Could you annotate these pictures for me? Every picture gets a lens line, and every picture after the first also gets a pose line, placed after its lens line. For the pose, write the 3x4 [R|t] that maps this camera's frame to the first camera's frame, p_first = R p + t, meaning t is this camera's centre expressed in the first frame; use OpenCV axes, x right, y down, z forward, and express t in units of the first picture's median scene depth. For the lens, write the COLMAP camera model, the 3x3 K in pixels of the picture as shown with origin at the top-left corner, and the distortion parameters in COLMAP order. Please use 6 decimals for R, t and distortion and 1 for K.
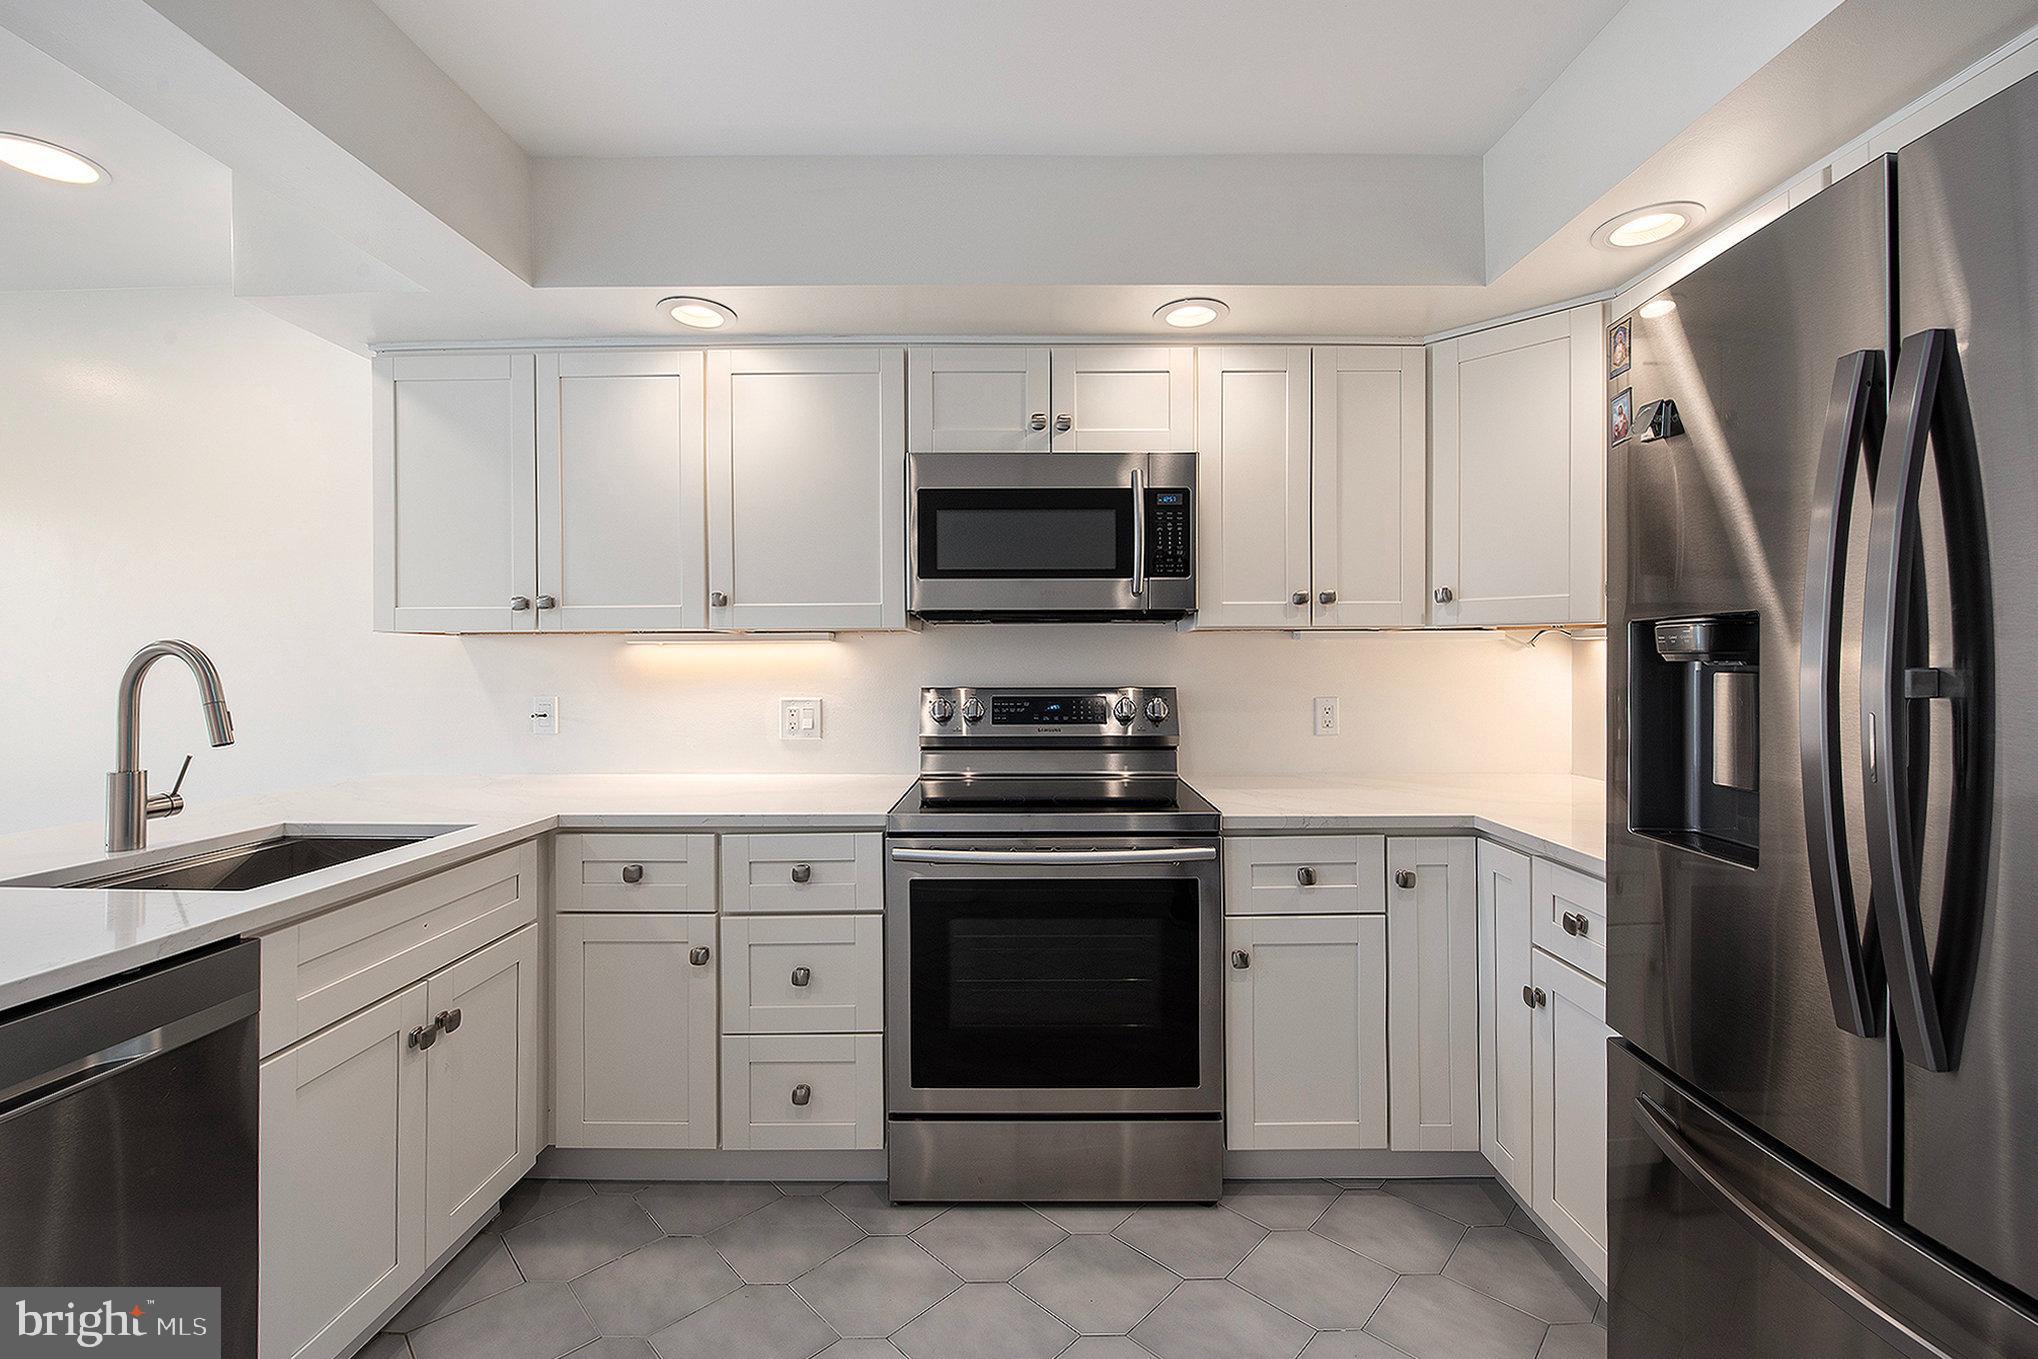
lens RADIAL K [[840.2, 0, 1019.0], [0, 840.2, 679.5], [0, 0, 1]] dist [-0.032148, 0.000584]
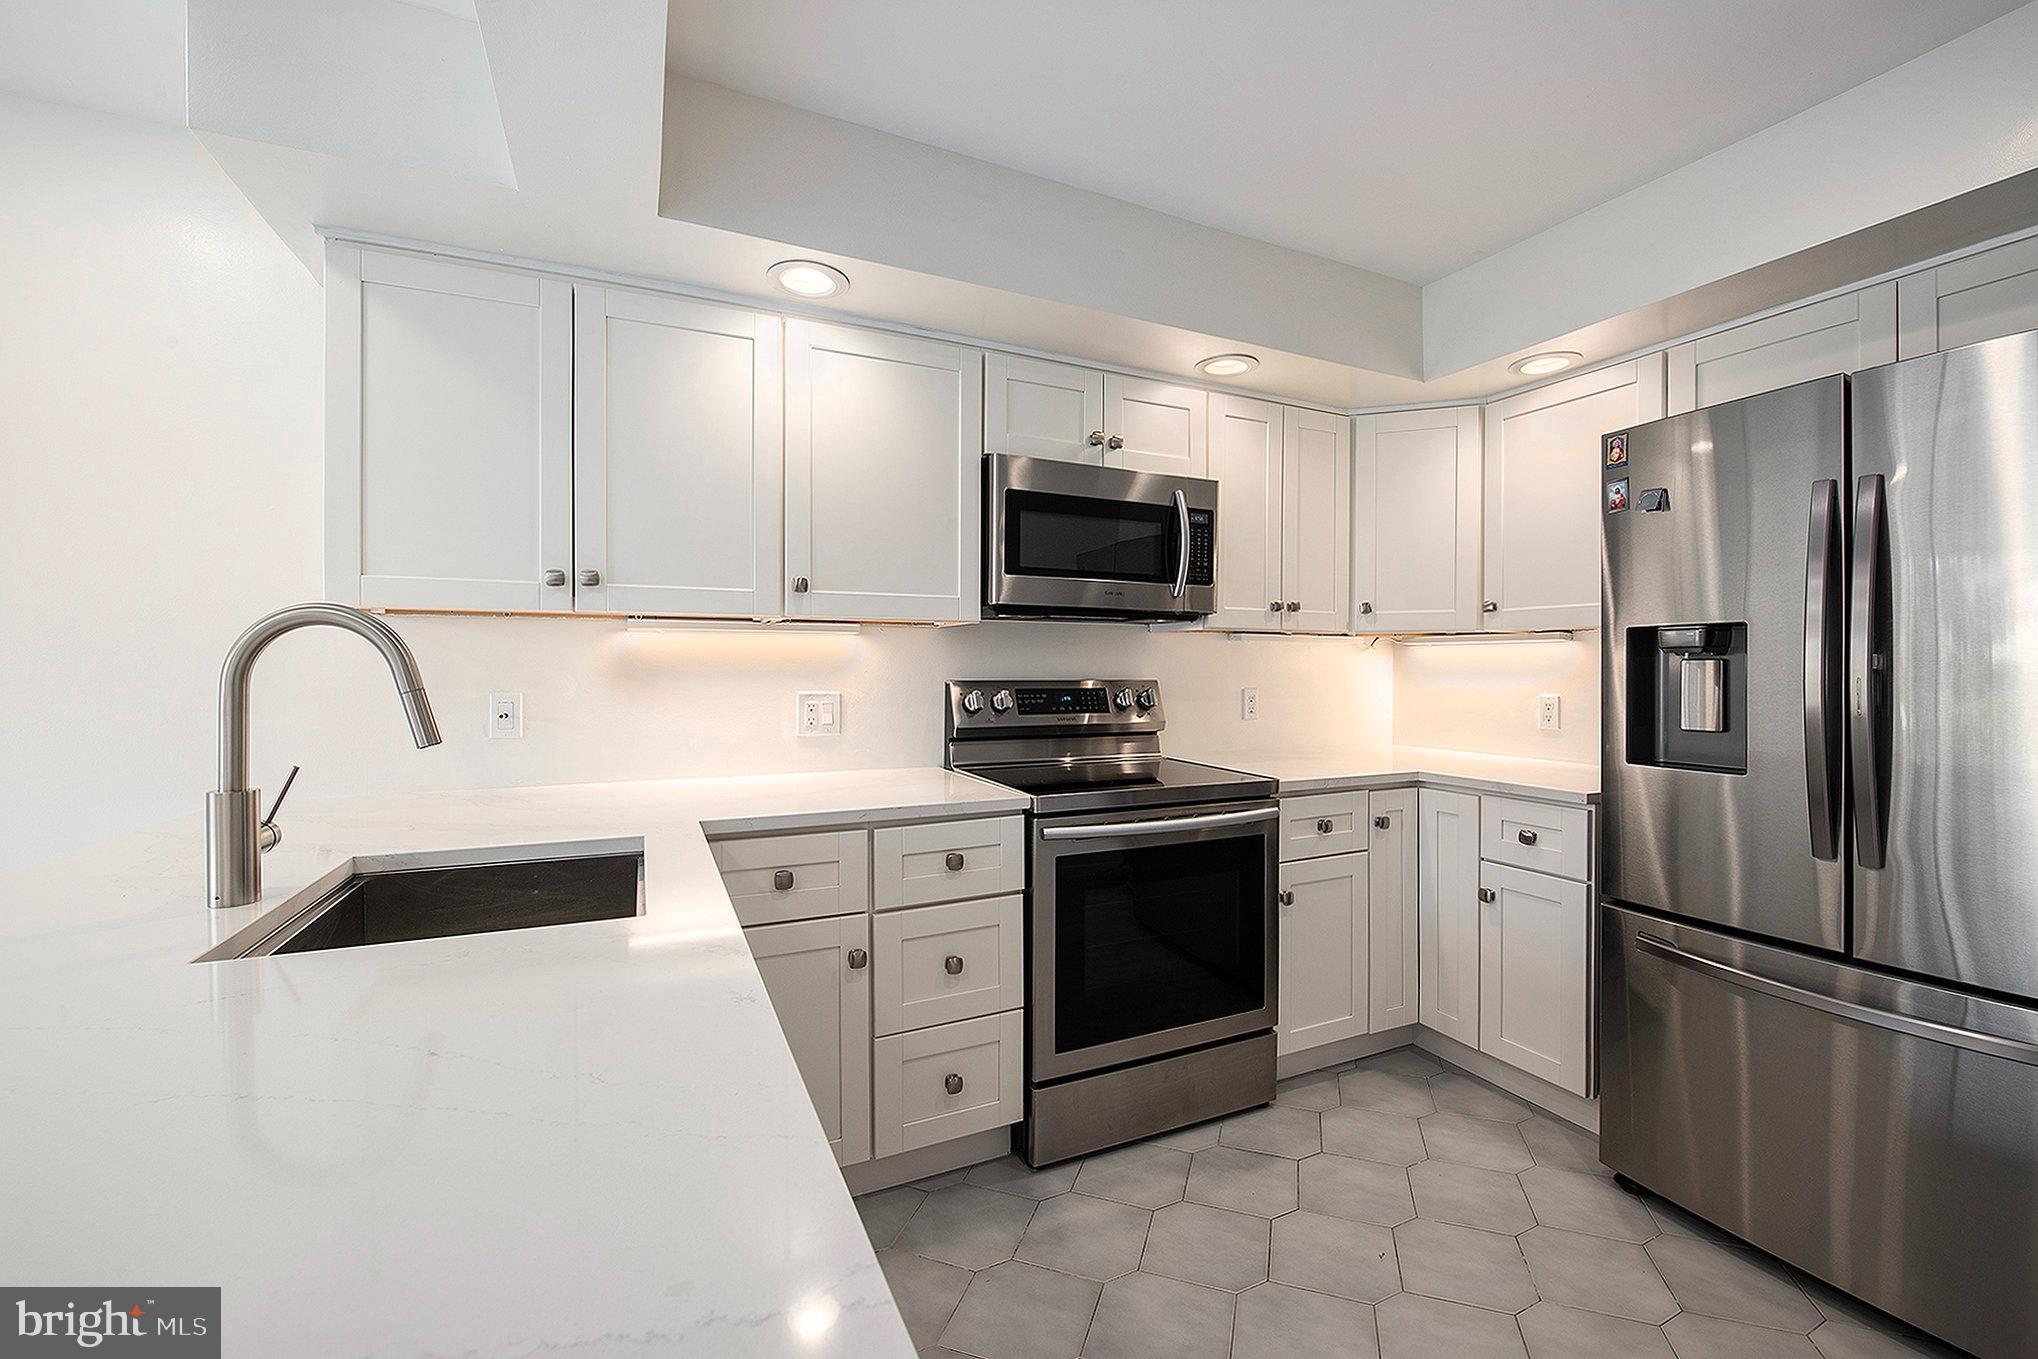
lens RADIAL K [[827.2, 0, 1019.0], [0, 827.2, 679.5], [0, 0, 1]] dist [-0.030897, -0.000392]
pose [[0.905063, -0.000891, 0.425277, -0.566814], [0.004860, 0.999954, -0.008249, 0.020507], [-0.425251, 0.009533, 0.905025, 0.063981]]
